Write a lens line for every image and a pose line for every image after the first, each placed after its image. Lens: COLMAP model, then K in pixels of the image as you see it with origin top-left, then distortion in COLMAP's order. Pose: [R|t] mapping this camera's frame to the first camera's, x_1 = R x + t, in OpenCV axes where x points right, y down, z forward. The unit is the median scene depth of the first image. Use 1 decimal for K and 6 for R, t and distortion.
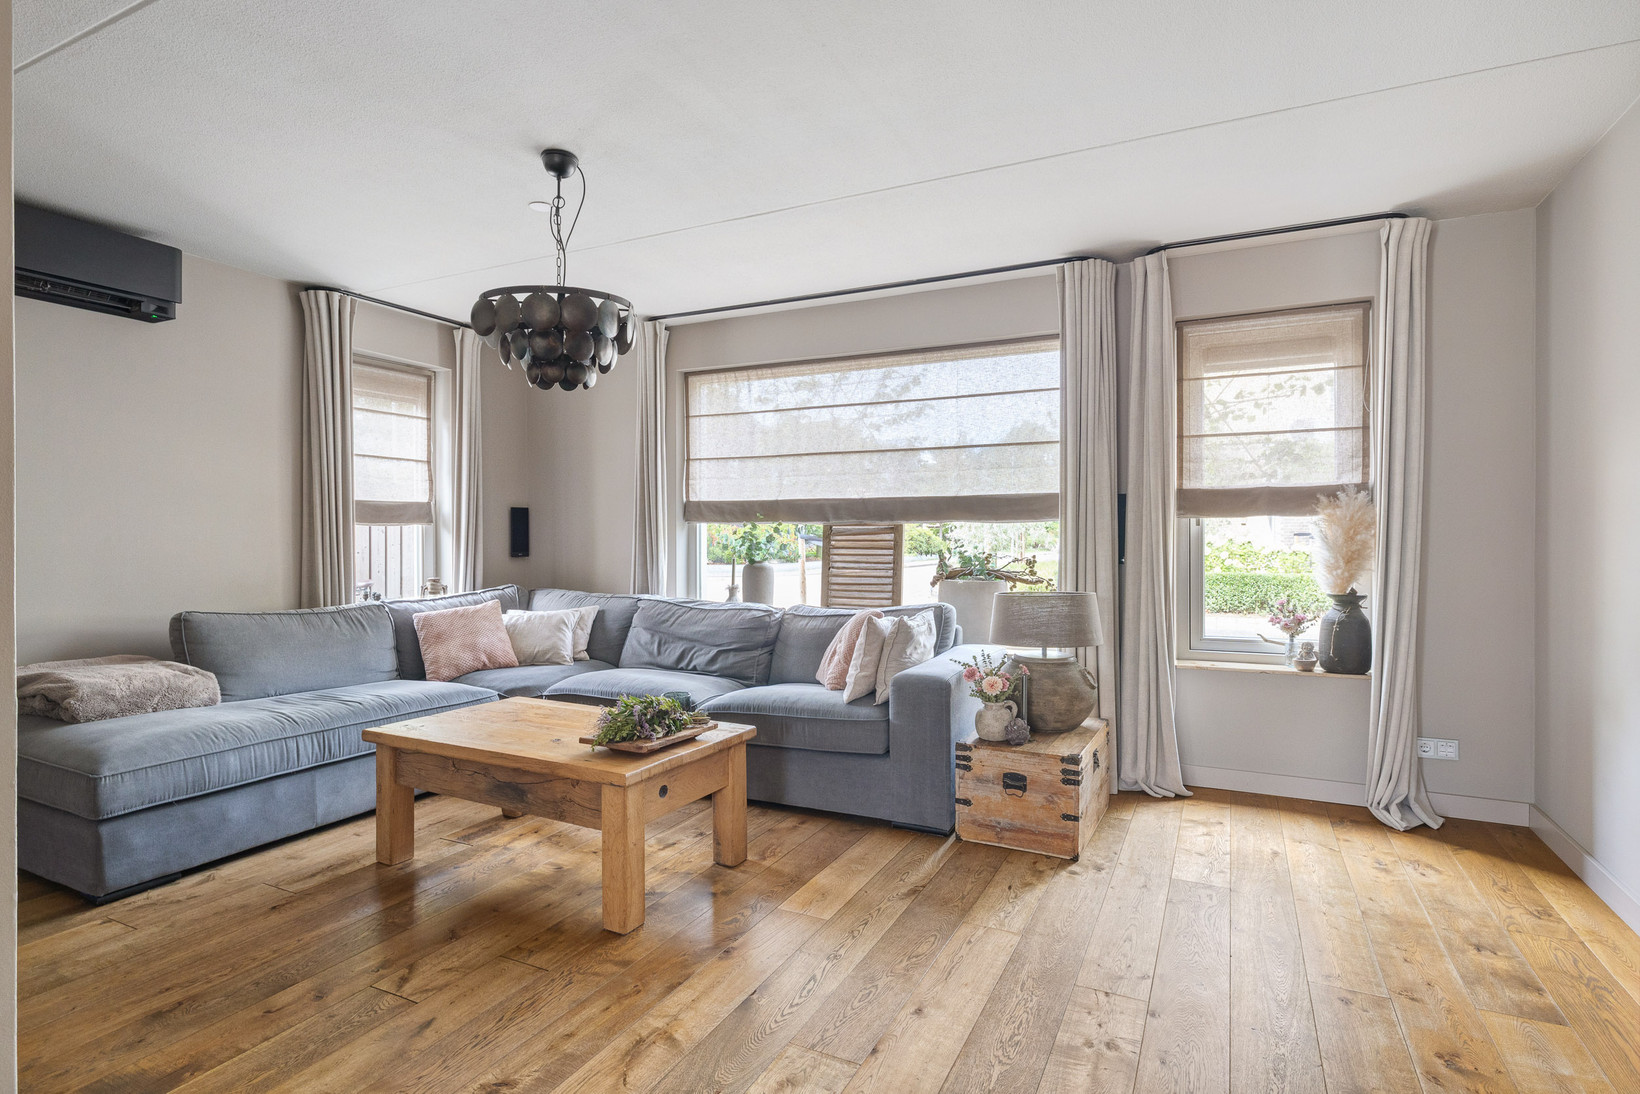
lens RADIAL K [[827.7, 0, 814.5], [0, 827.7, 550.2], [0, 0, 1]] dist [-0.009033, -0.000278]
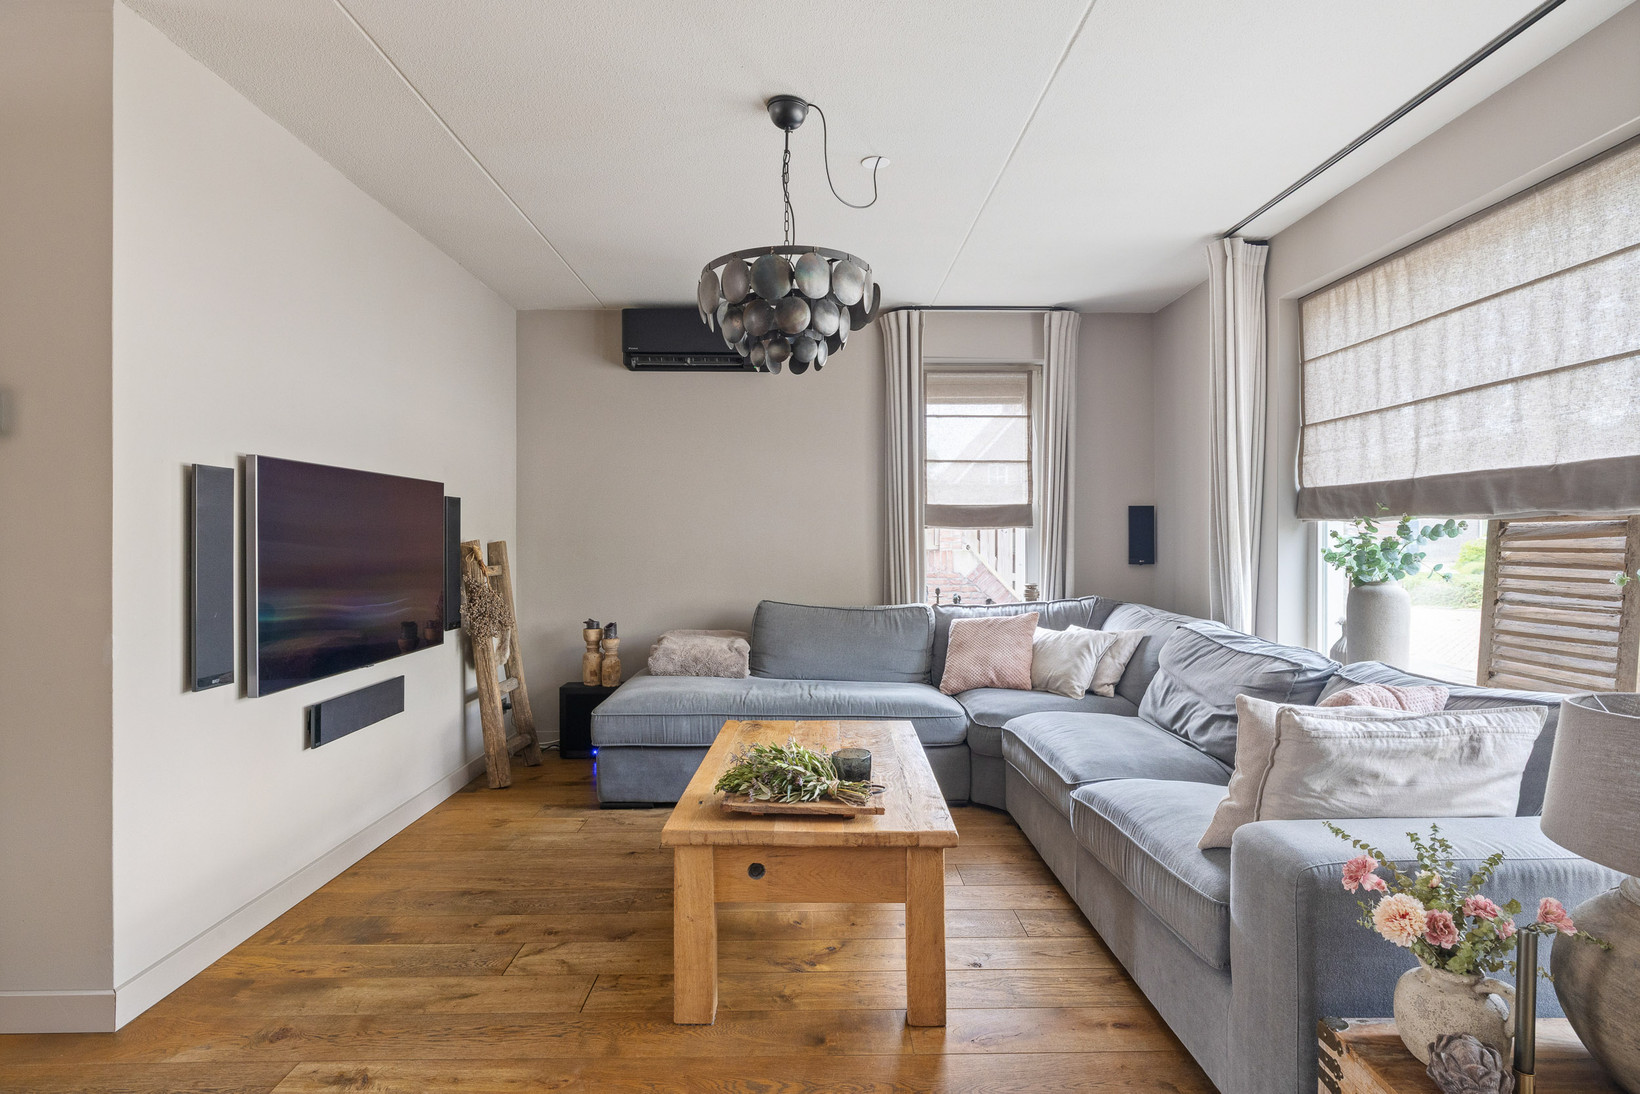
lens RADIAL K [[827.7, 0, 821.7], [0, 827.7, 549.6], [0, 0, 1]] dist [-0.009033, -0.000278]
pose [[0.466601, 0.012559, -0.884379, 0.296871], [-0.018676, 0.999816, 0.004345, -0.006159], [0.884271, 0.014489, 0.466749, 0.393828]]
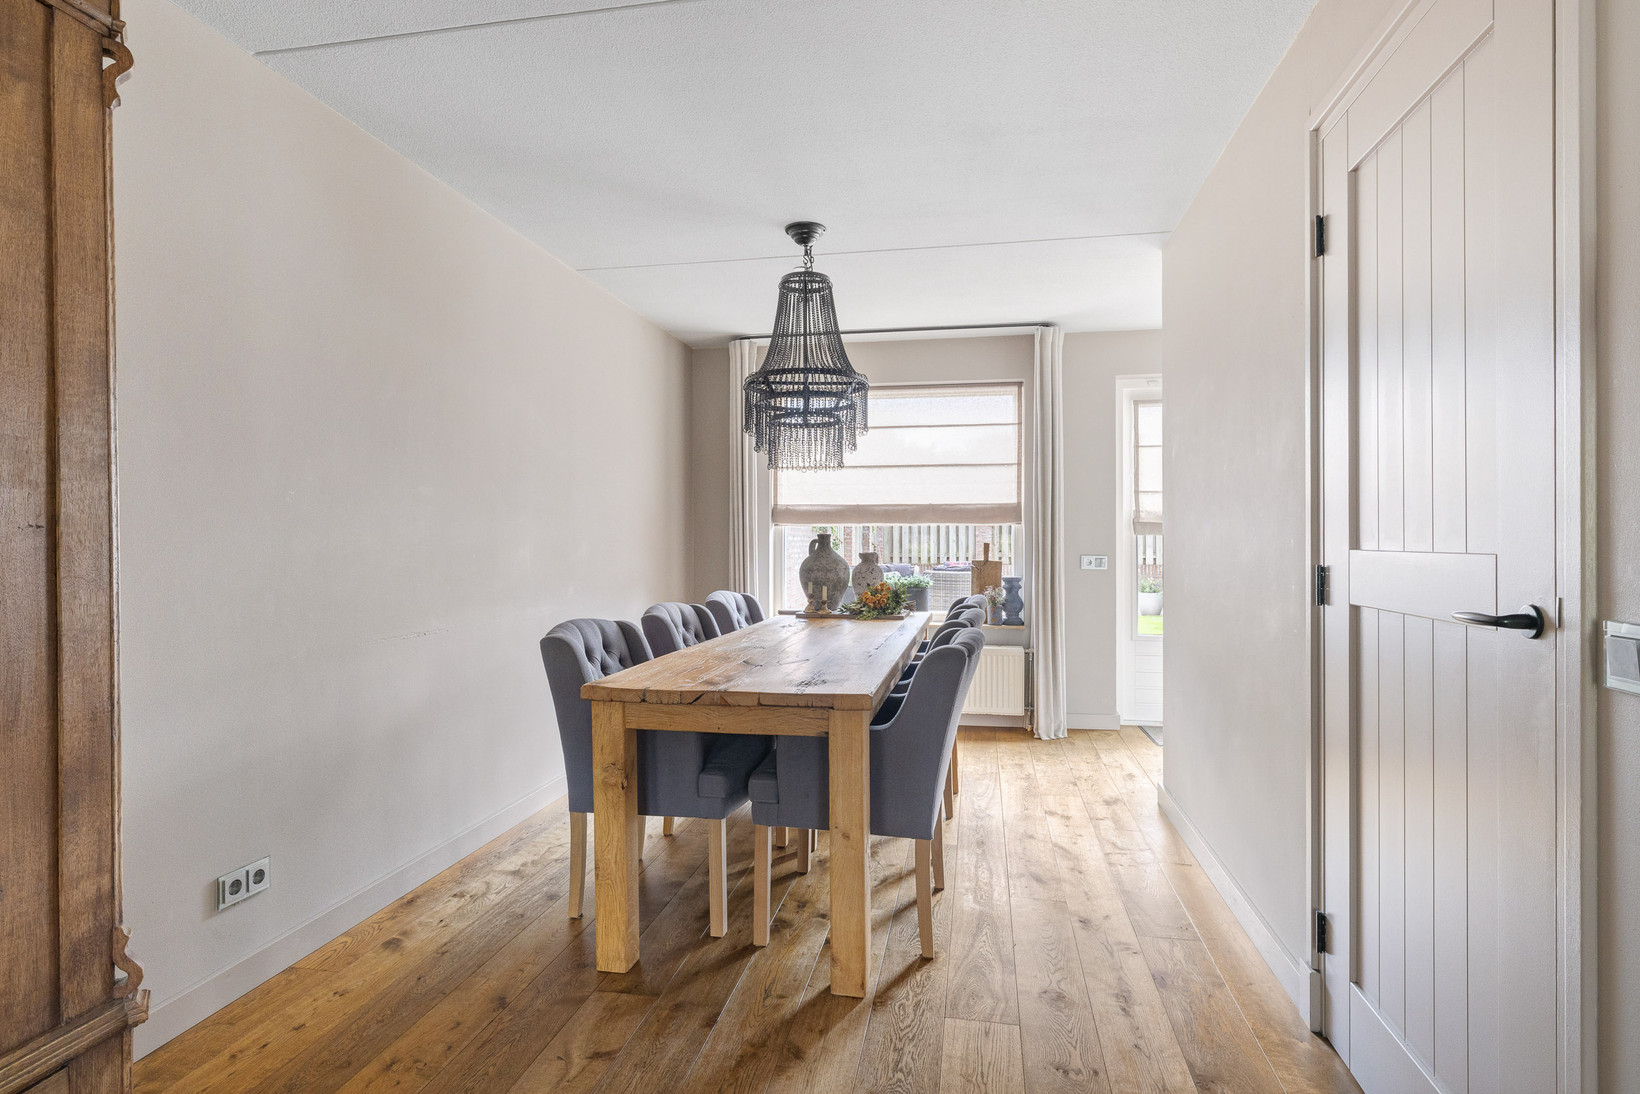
lens RADIAL K [[827.7, 0, 824.0], [0, 827.7, 542.9], [0, 0, 1]] dist [-0.009033, -0.000278]
pose [[-0.959789, 0.001376, -0.280719, 0.257912], [-0.004235, 0.999803, 0.019379, -0.009211], [0.280690, 0.019788, -0.959594, 0.592667]]
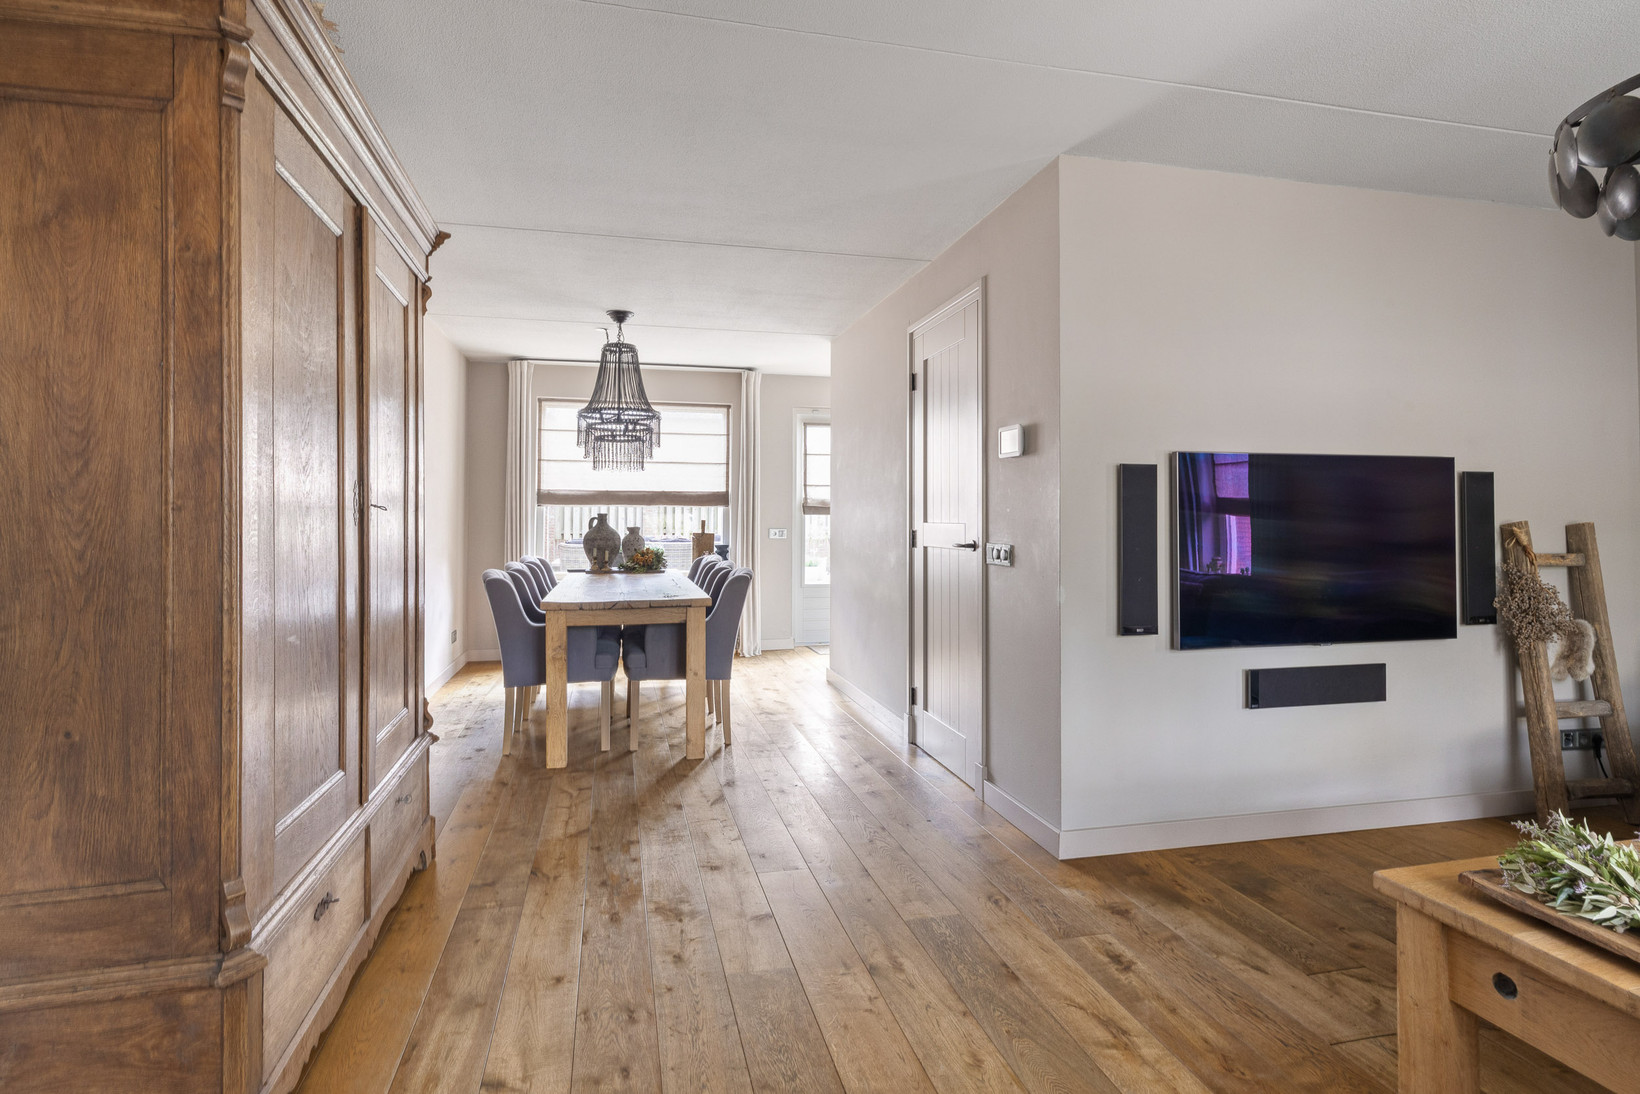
lens RADIAL K [[827.7, 0, 805.3], [0, 827.7, 545.0], [0, 0, 1]] dist [-0.009033, -0.000278]
pose [[-0.769516, 0.020001, -0.638314, 0.291605], [-0.011554, 0.998910, 0.045228, -0.009744], [0.638523, 0.042179, -0.768446, 0.624322]]
